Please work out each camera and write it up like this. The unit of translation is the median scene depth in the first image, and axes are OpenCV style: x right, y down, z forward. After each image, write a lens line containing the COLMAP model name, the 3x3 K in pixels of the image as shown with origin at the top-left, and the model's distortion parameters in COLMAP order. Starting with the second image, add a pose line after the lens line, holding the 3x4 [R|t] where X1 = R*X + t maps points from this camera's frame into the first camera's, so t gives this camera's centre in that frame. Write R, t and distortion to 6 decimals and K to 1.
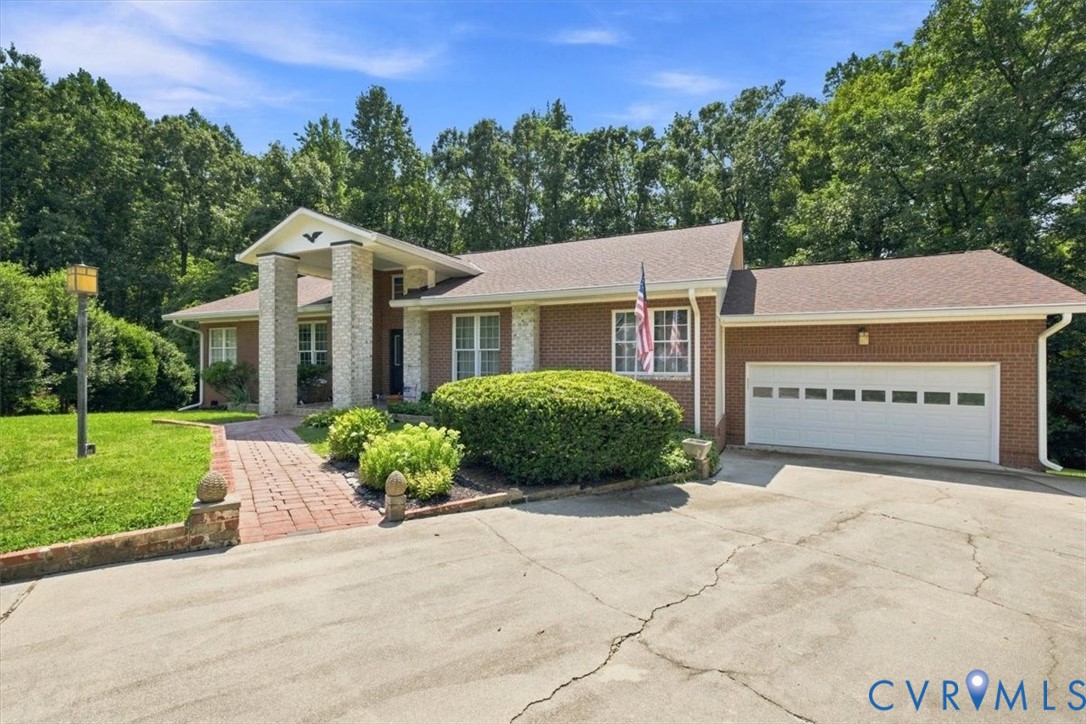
lens RADIAL K [[461.4, 0, 540.4], [0, 461.4, 362.7], [0, 0, 1]] dist [0.006766, -0.000455]
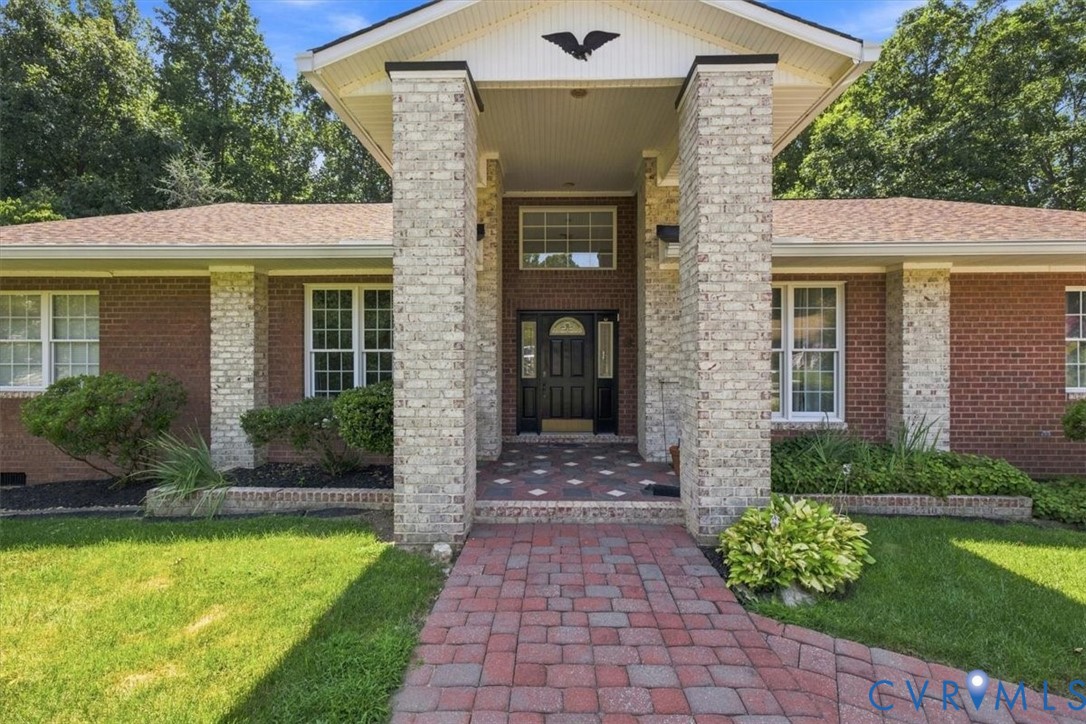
lens RADIAL K [[461.4, 0, 544.6], [0, 461.4, 359.1], [0, 0, 1]] dist [0.006766, -0.000455]
pose [[0.913815, -0.002106, 0.406124, -0.672570], [0.005477, 0.999960, -0.007140, -0.016539], [-0.406093, 0.008749, 0.913790, 0.675453]]
